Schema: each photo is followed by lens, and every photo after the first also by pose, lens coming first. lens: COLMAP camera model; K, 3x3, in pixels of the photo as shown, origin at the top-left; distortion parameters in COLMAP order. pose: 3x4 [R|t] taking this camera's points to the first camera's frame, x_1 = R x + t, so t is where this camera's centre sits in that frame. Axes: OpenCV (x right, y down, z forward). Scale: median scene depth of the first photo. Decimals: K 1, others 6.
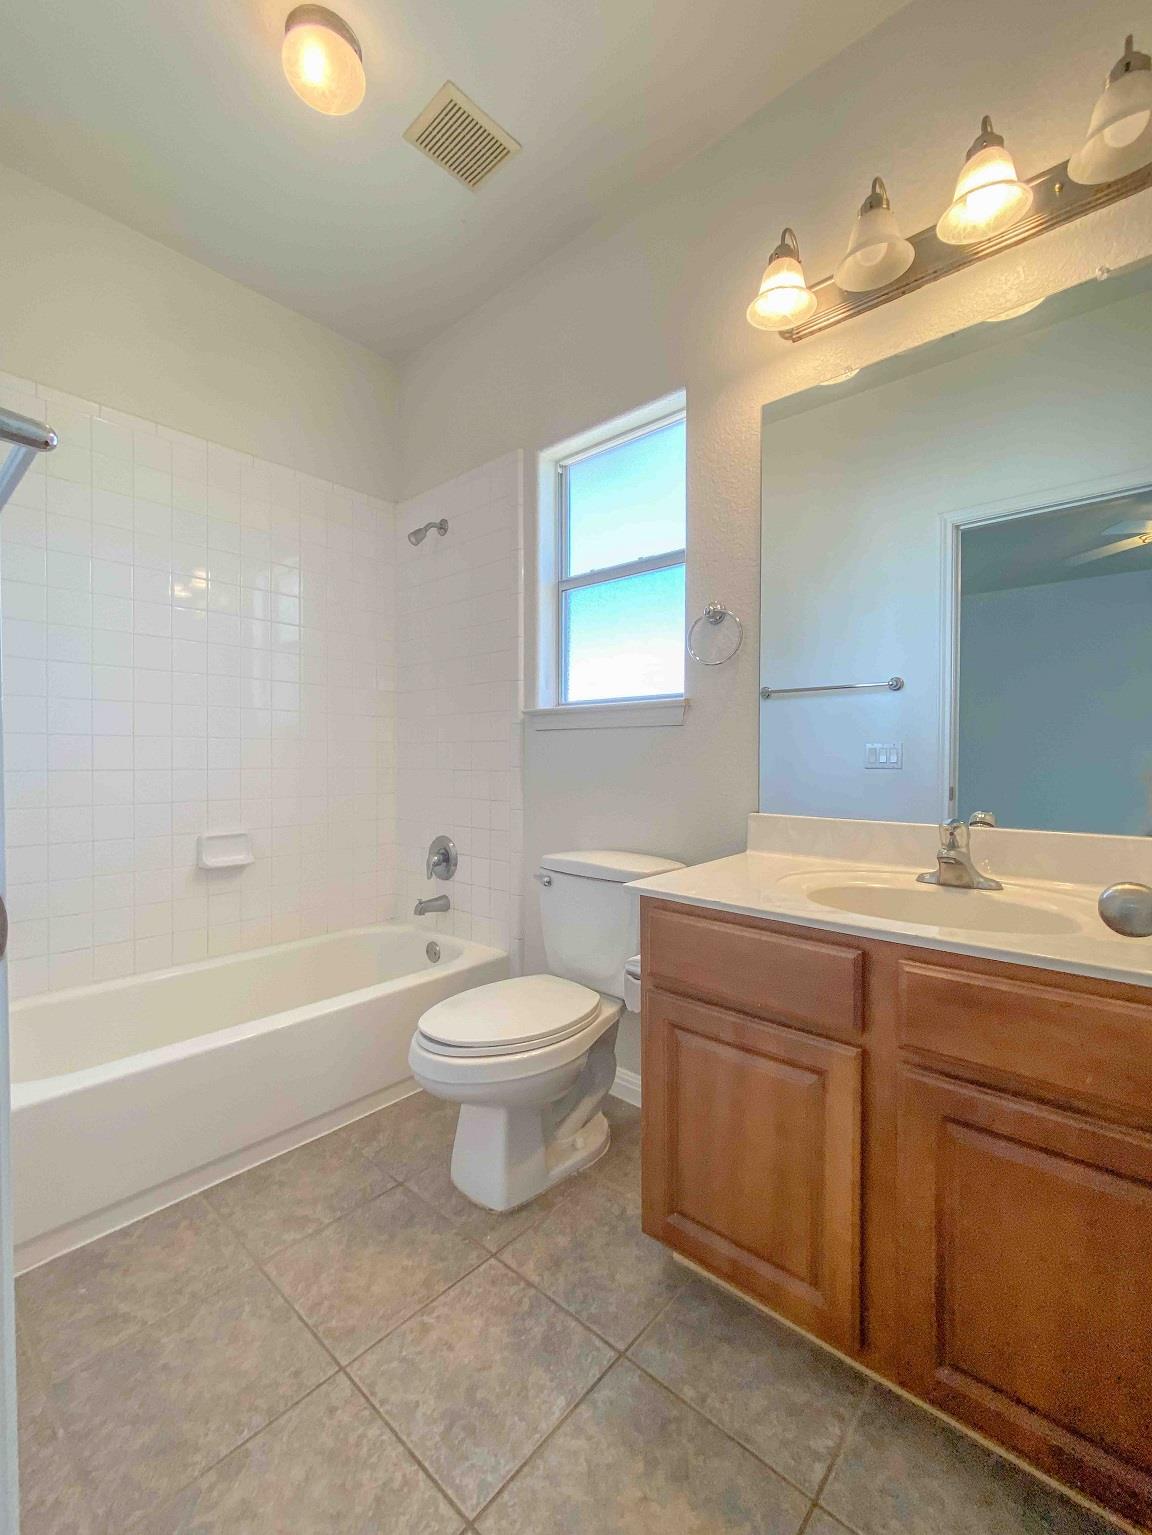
lens RADIAL K [[645.6, 0, 567.5], [0, 645.6, 756.2], [0, 0, 1]] dist [0.004728, -0.001116]
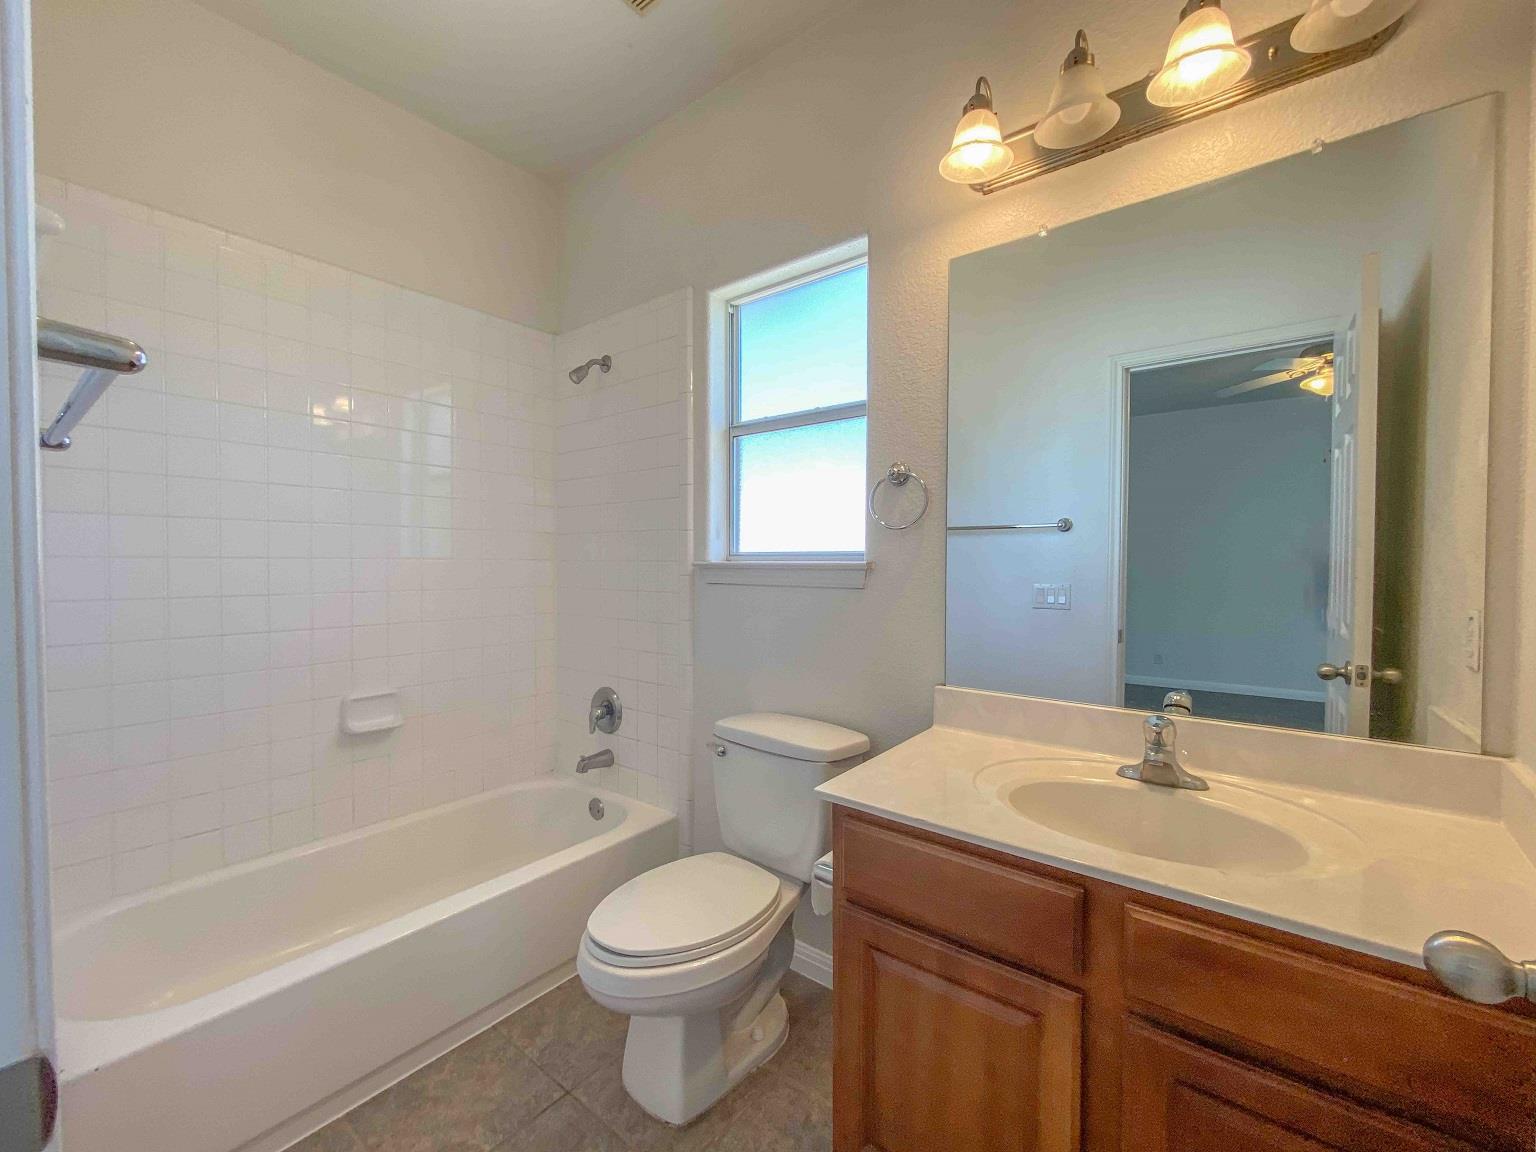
lens RADIAL K [[646.0, 0, 761.0], [0, 646.0, 578.2], [0, 0, 1]] dist [0.004728, -0.001116]
pose [[0.998489, -0.000918, 0.054946, -0.028981], [0.000324, 0.999941, 0.010814, -0.081971], [-0.054953, -0.010780, 0.998431, 0.058957]]
